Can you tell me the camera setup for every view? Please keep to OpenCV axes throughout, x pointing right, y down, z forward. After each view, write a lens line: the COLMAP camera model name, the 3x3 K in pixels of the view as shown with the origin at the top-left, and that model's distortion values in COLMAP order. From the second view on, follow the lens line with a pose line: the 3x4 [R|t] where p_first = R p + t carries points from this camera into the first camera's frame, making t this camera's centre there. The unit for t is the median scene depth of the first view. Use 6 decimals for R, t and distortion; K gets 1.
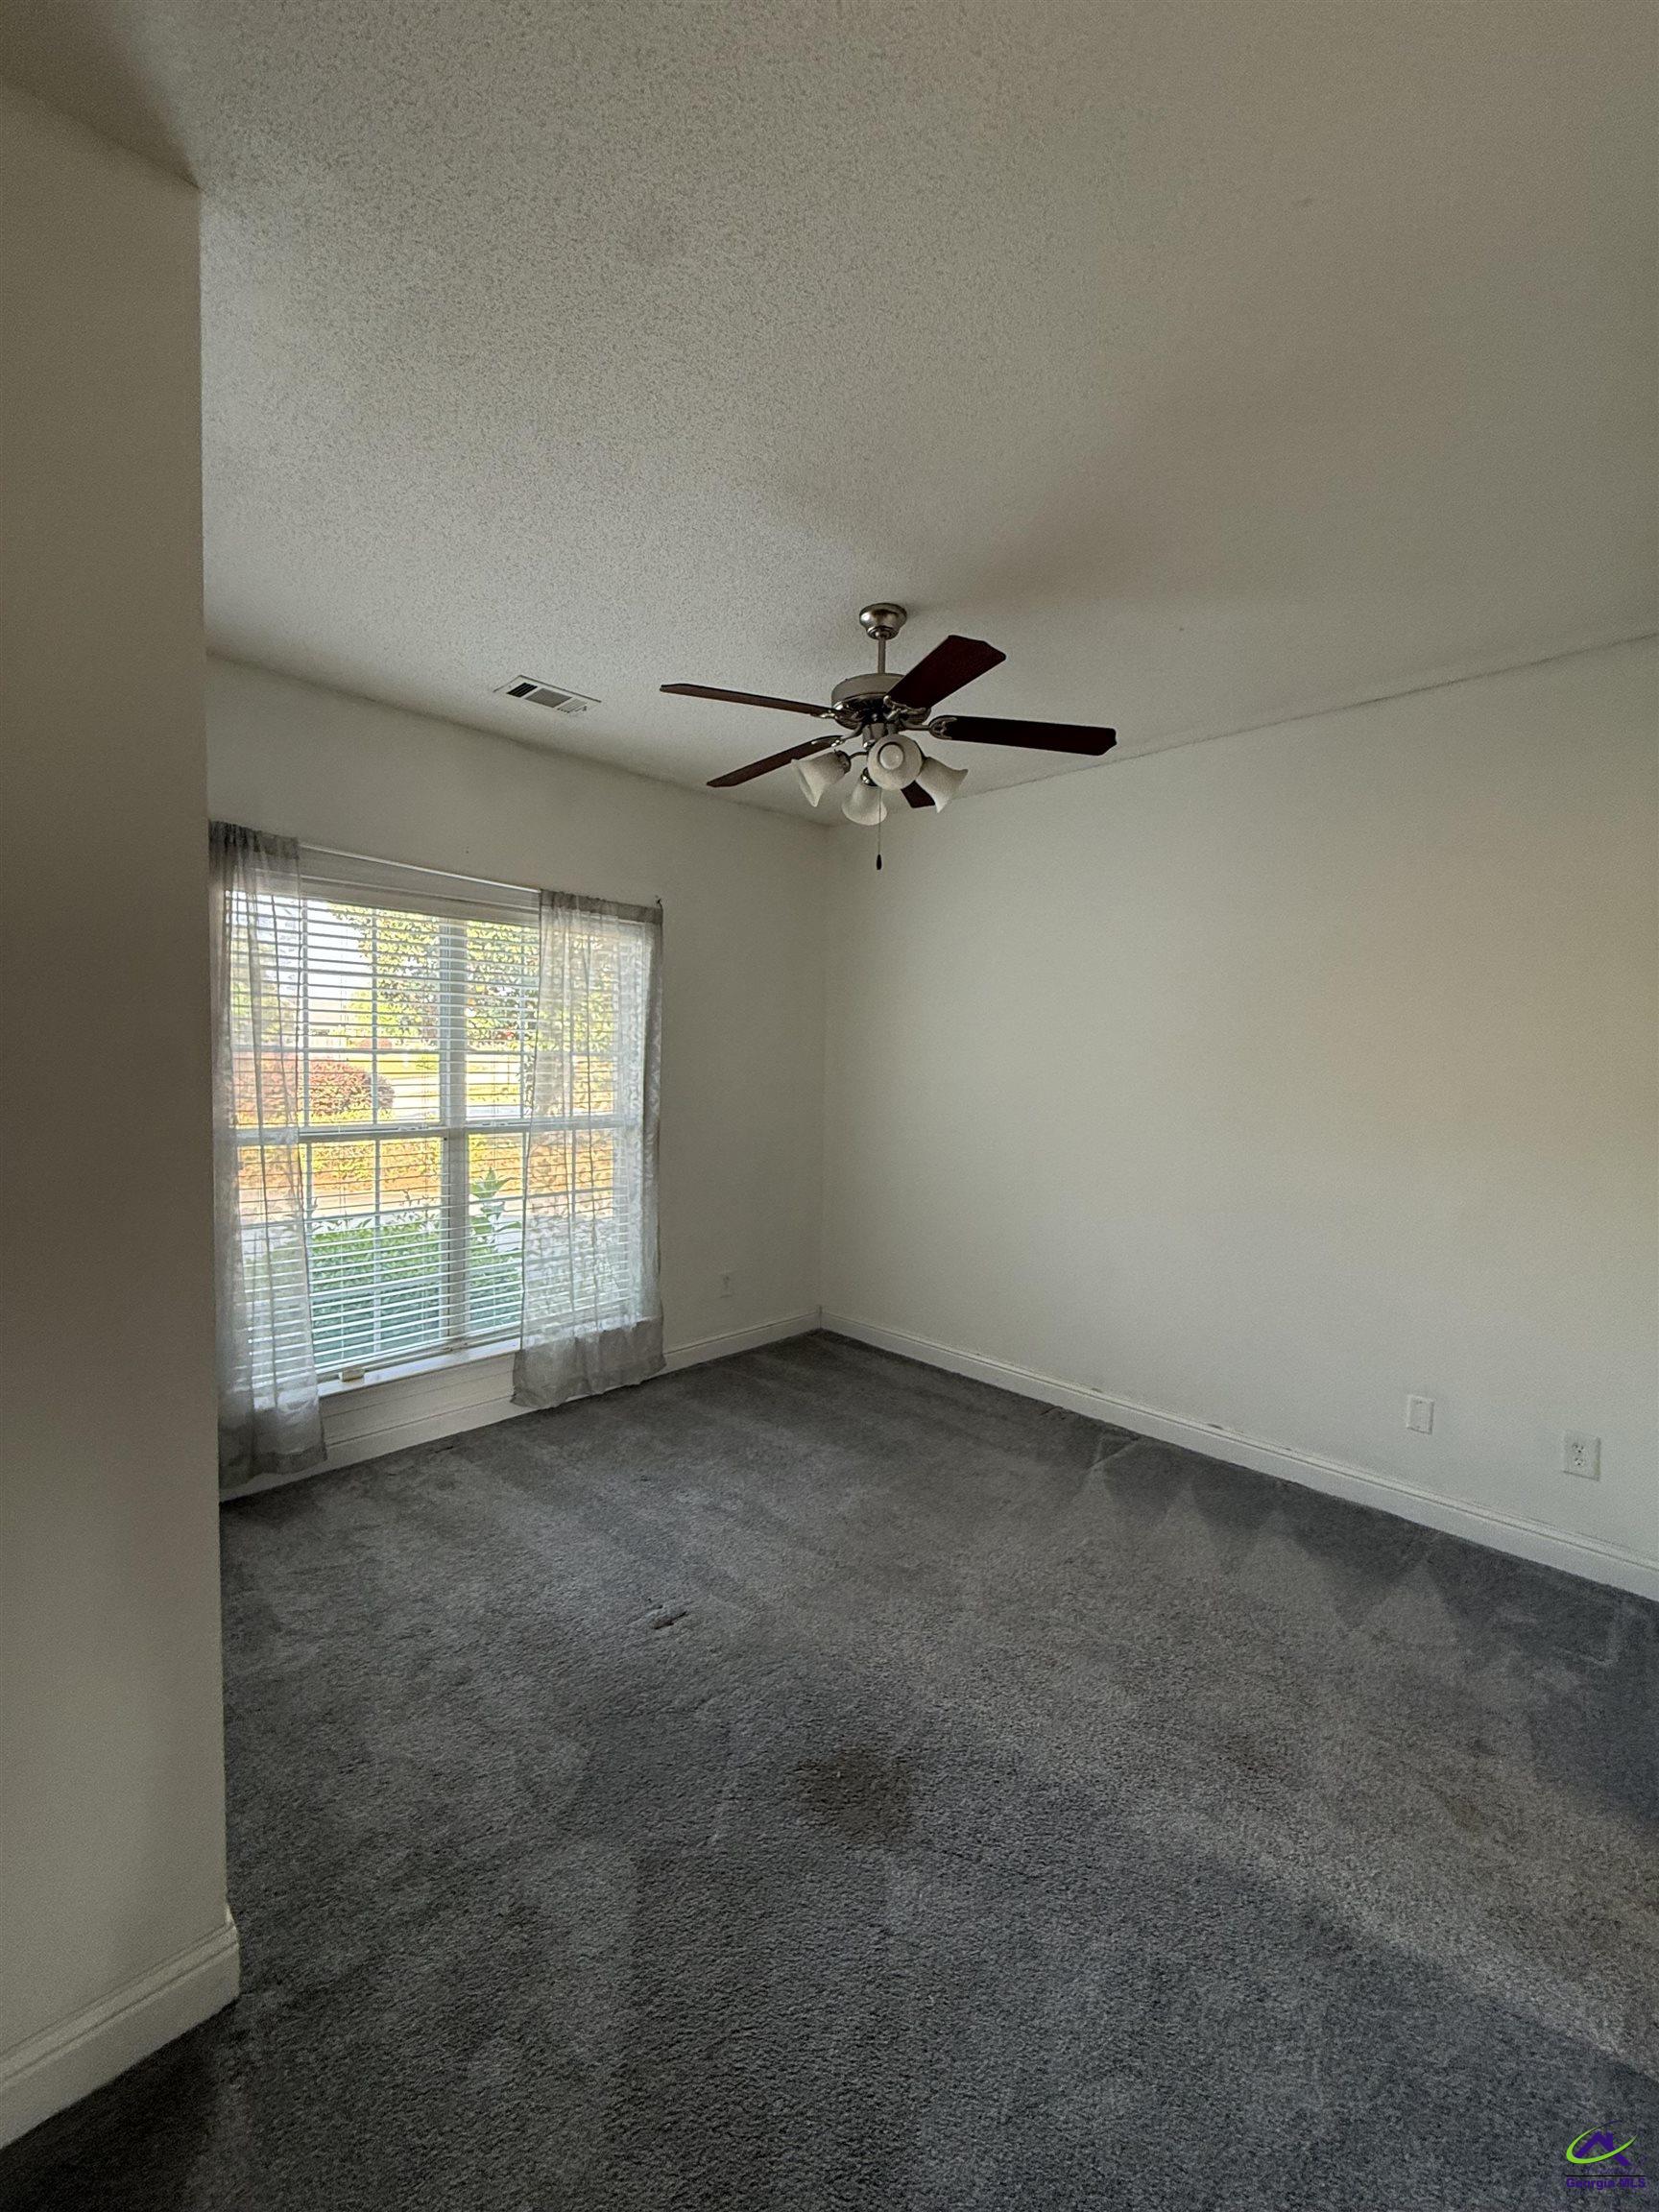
lens RADIAL K [[879.0, 0, 824.0], [0, 879.0, 1096.1], [0, 0, 1]] dist [0.000935, -0.000100]
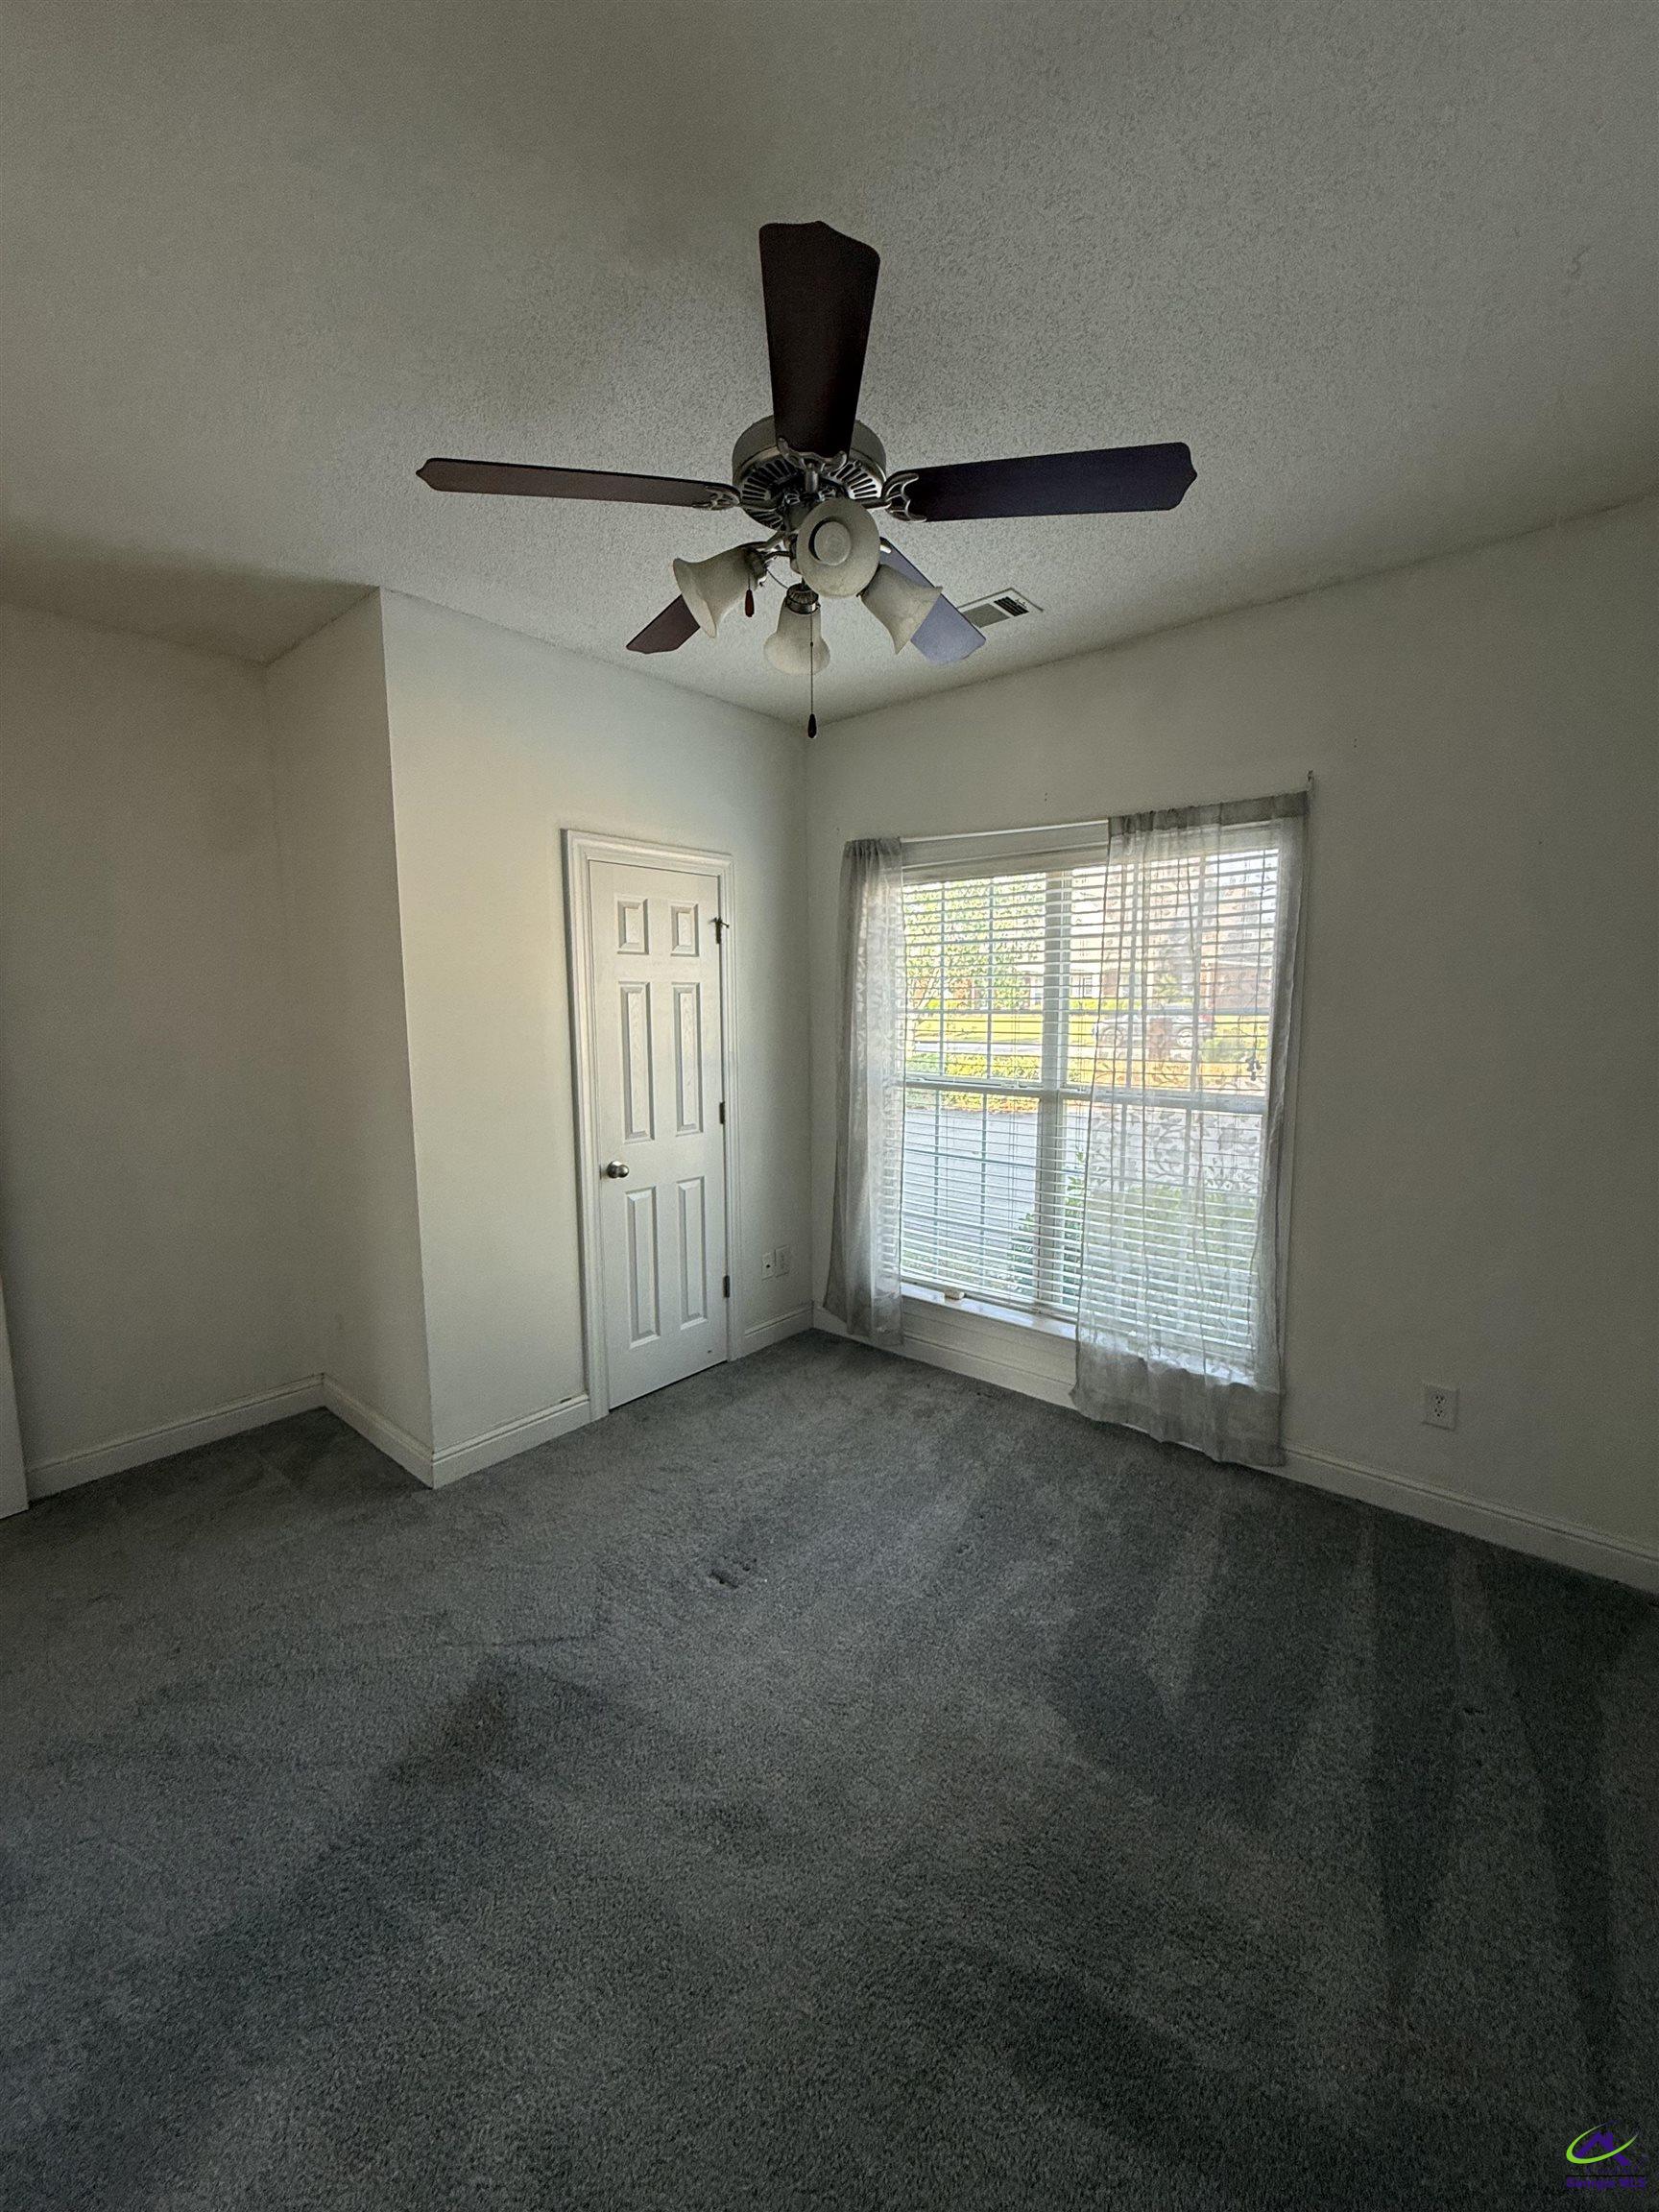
lens RADIAL K [[879.0, 0, 824.0], [0, 879.0, 1096.1], [0, 0, 1]] dist [0.000935, -0.000100]
pose [[0.084015, 0.090273, -0.992367, 0.516870], [-0.041659, 0.995336, 0.087016, -0.031167], [0.995593, 0.034030, 0.087384, 0.662291]]
